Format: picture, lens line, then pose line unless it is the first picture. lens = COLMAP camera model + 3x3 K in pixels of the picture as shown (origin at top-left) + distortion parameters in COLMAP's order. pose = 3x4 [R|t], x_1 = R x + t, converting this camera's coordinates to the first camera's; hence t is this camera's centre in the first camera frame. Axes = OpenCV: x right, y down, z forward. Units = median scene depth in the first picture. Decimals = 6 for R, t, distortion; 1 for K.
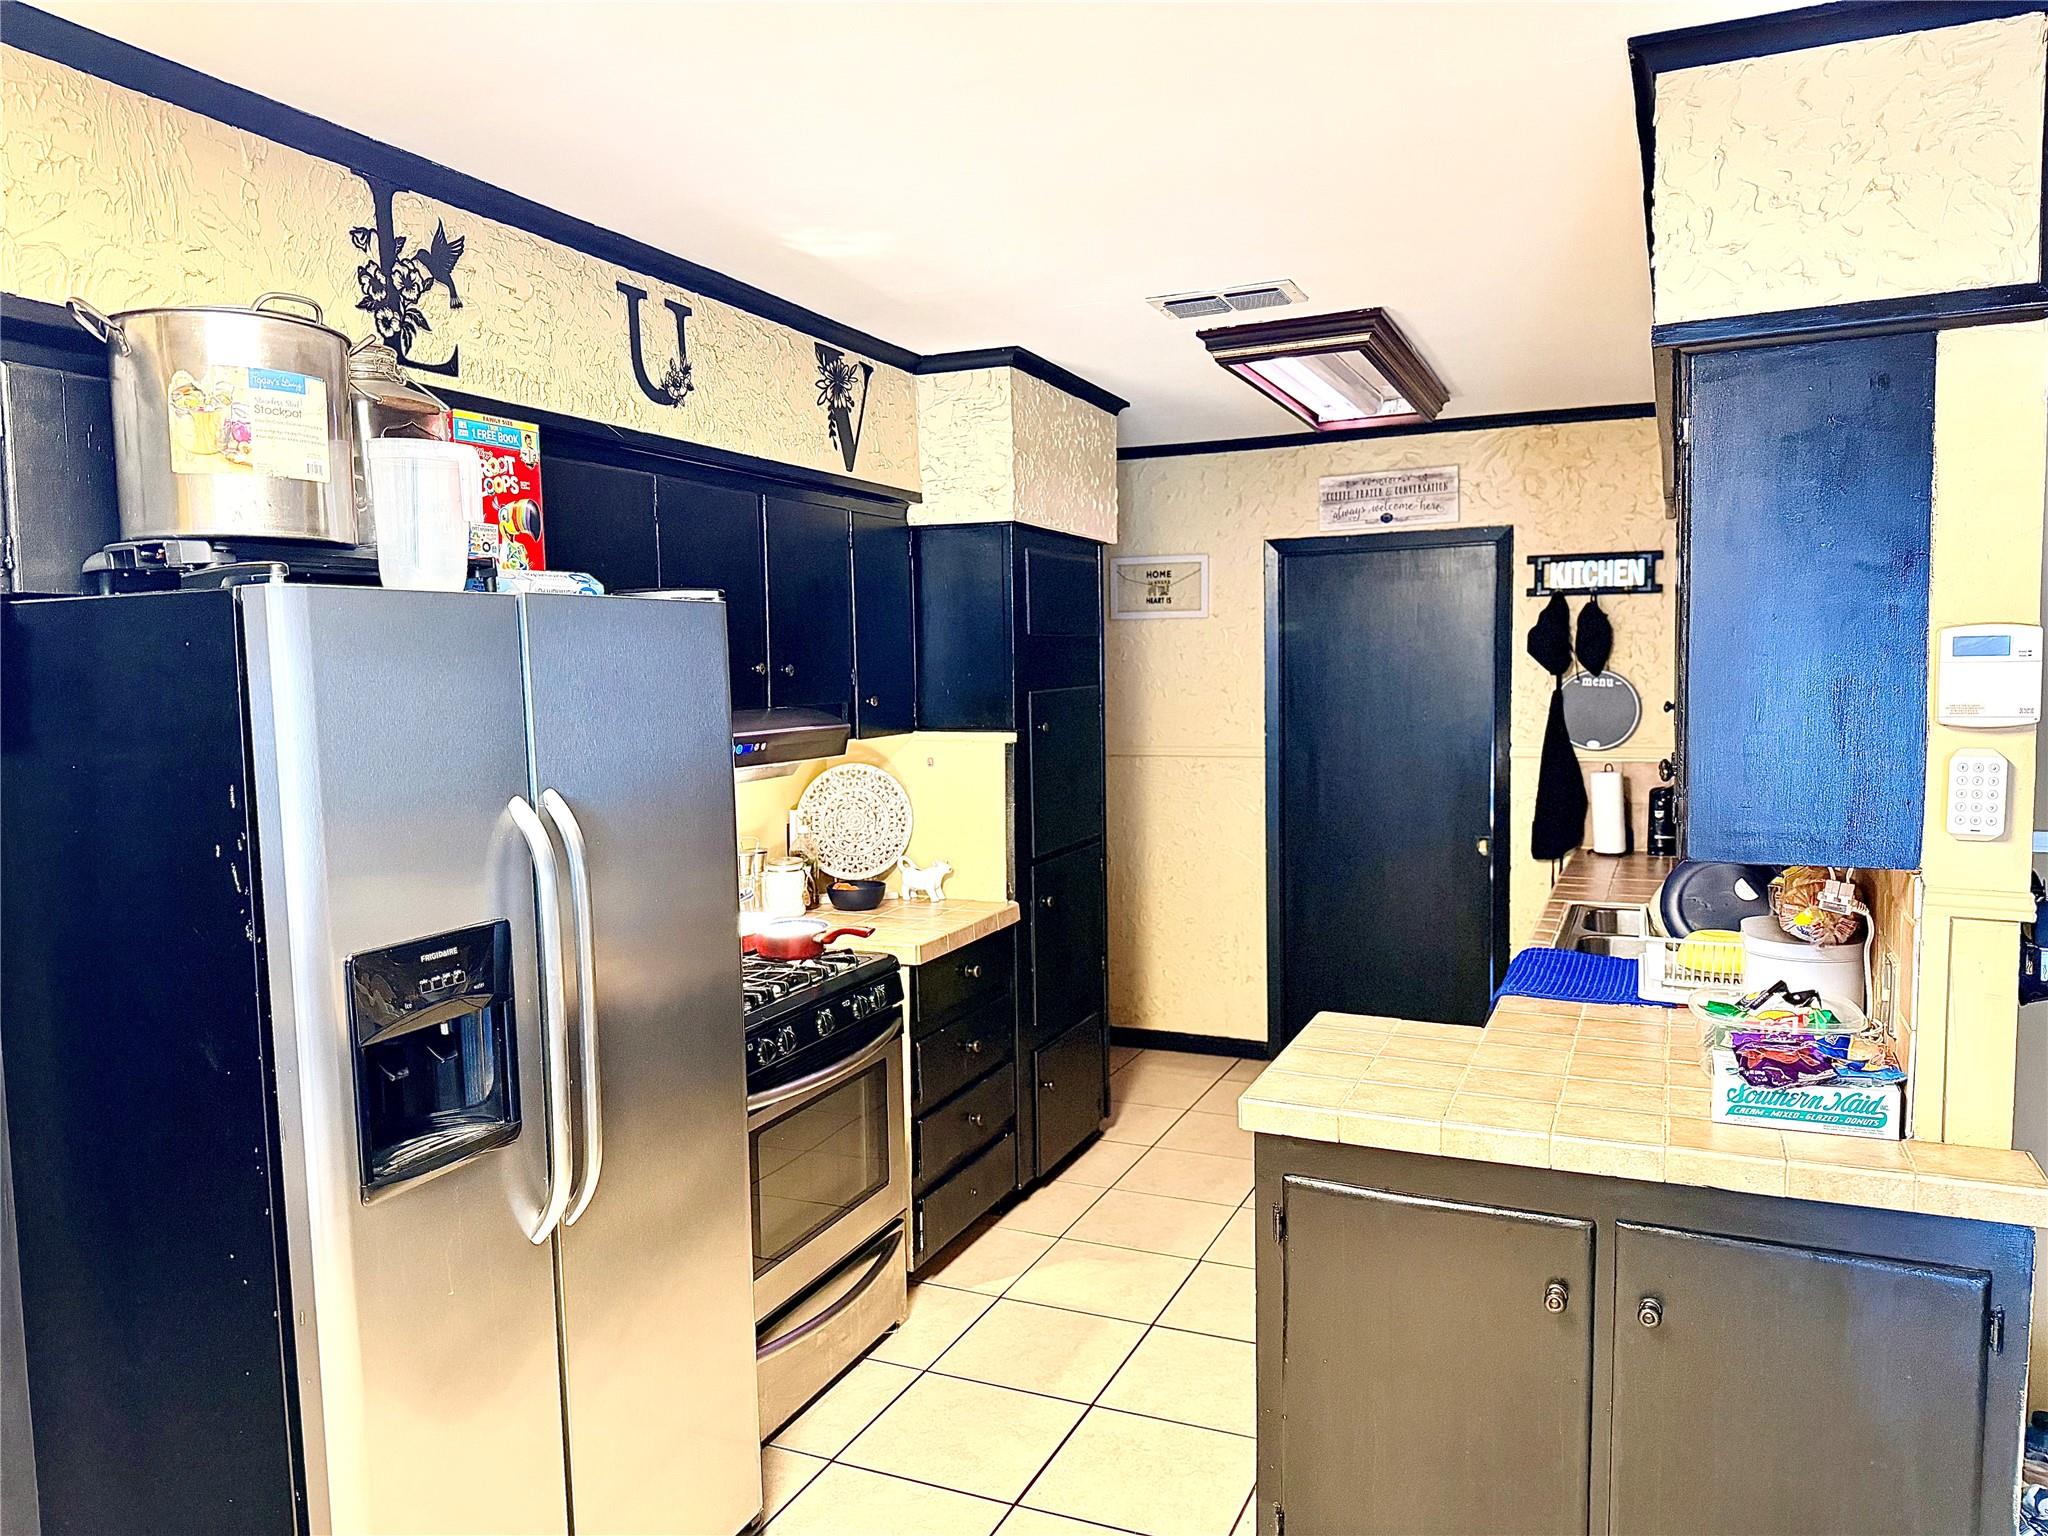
lens RADIAL K [[1431.2, 0, 1024.0], [0, 1431.2, 768.0], [0, 0, 1]] dist [0.061918, -0.000472]
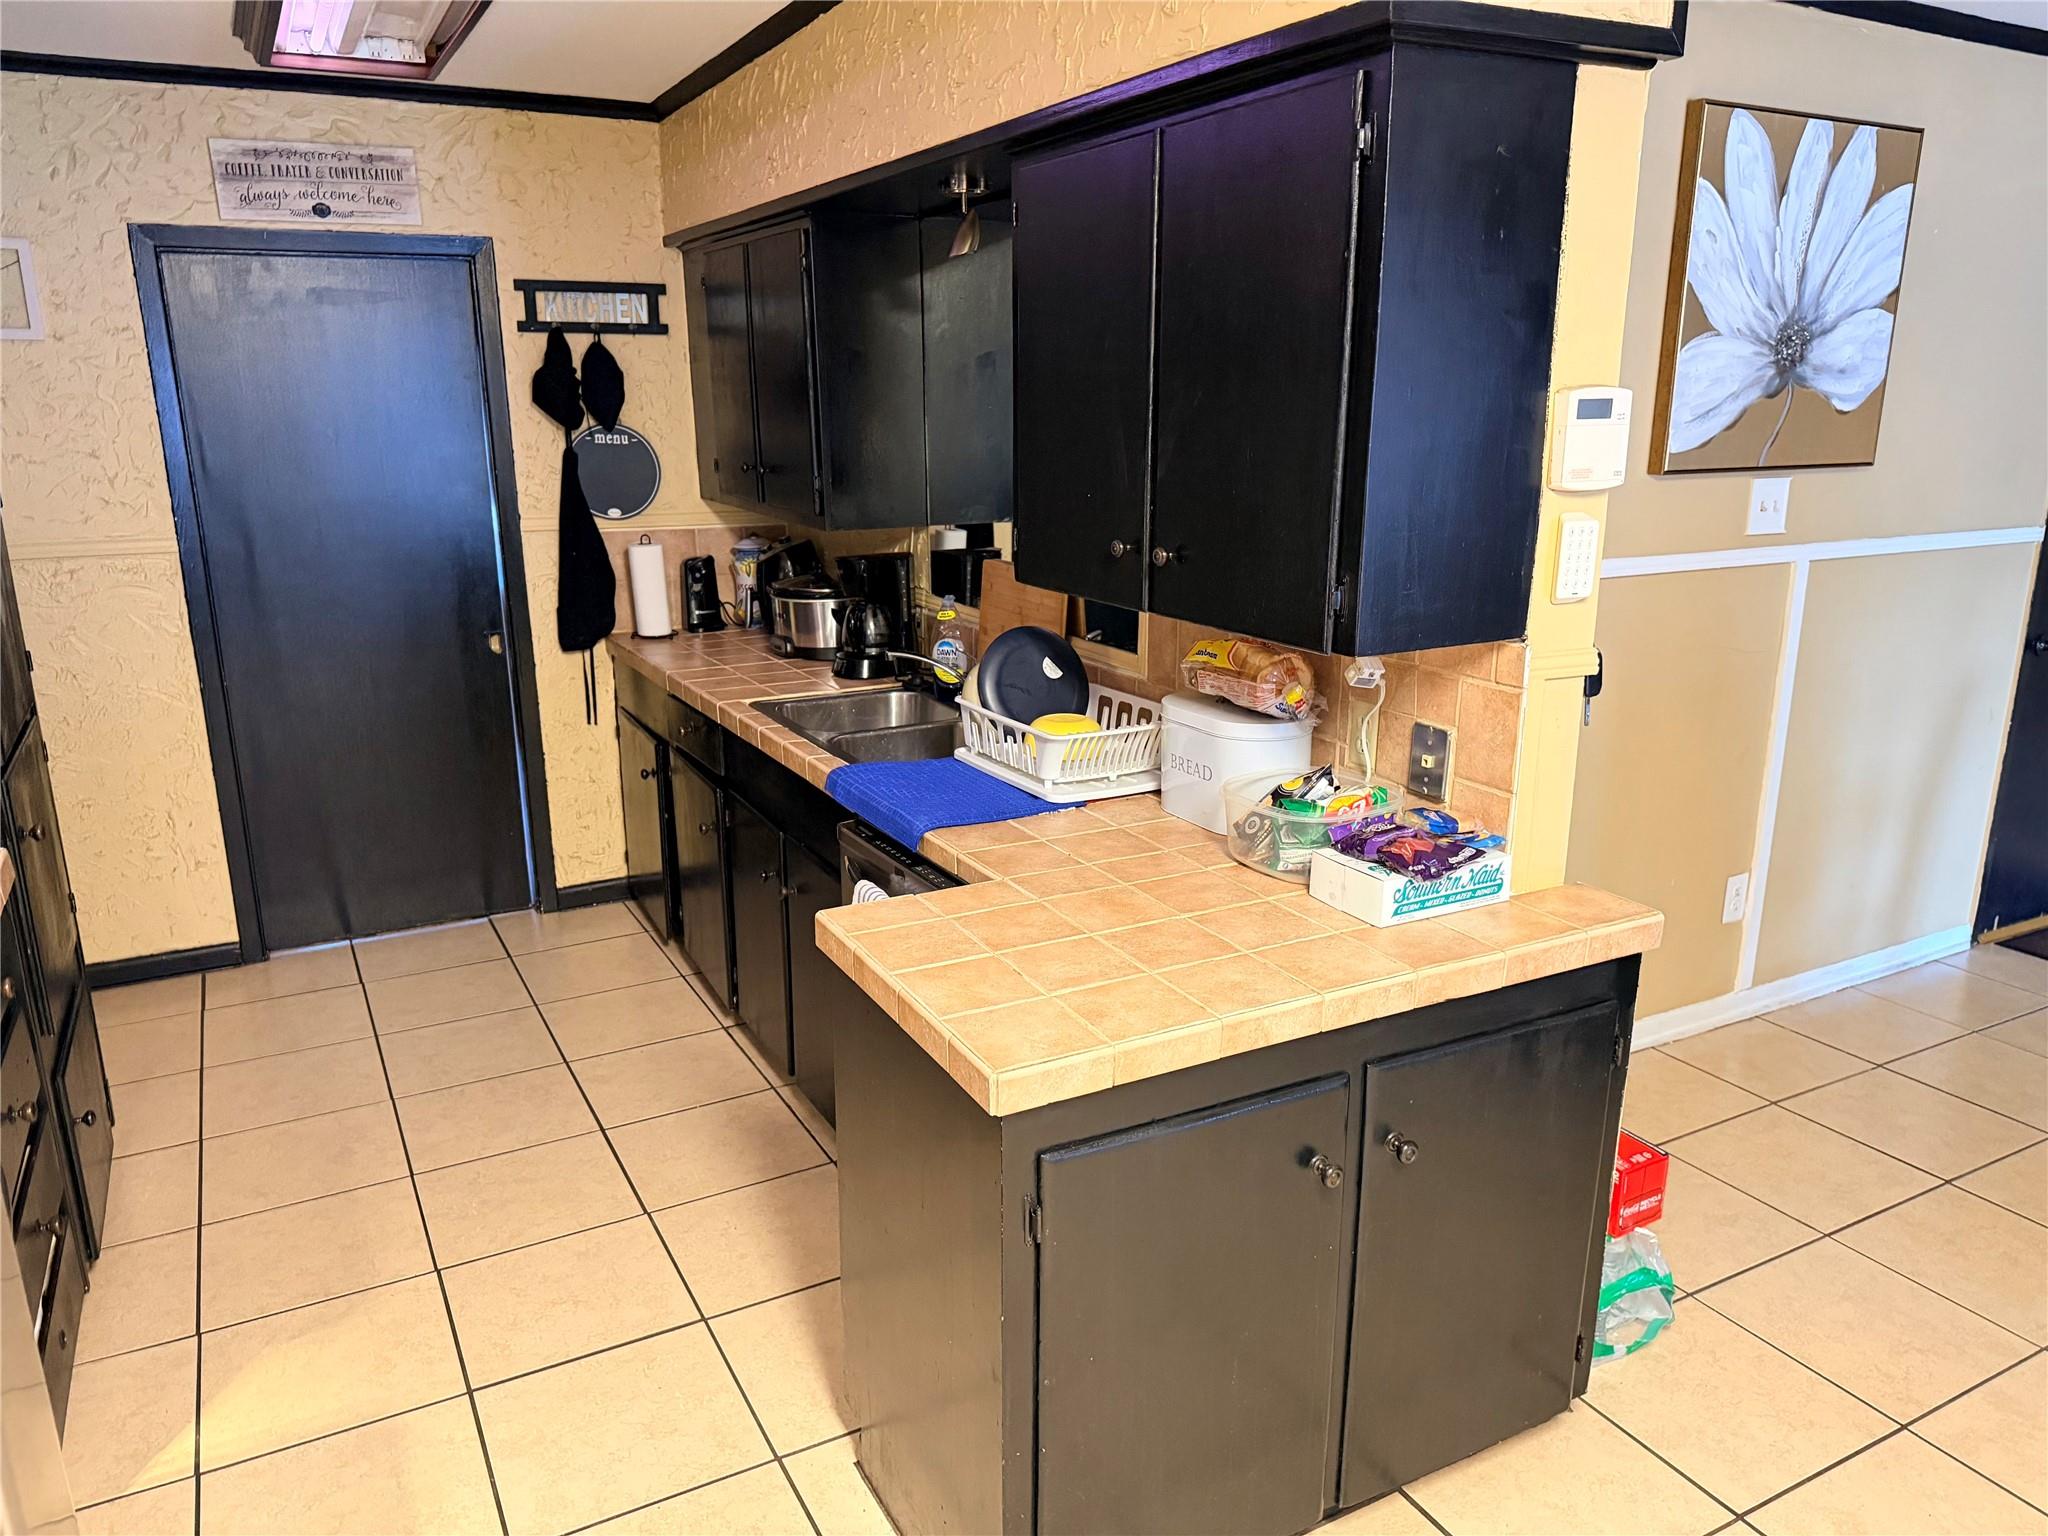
lens RADIAL K [[1475.9, 0, 1024.0], [0, 1475.9, 768.0], [0, 0, 1]] dist [0.006328, 0.003452]
pose [[0.626065, -0.180736, 0.758537, -0.151410], [0.053620, 0.980444, 0.189354, -0.020273], [-0.777925, -0.077875, 0.623512, 0.242990]]
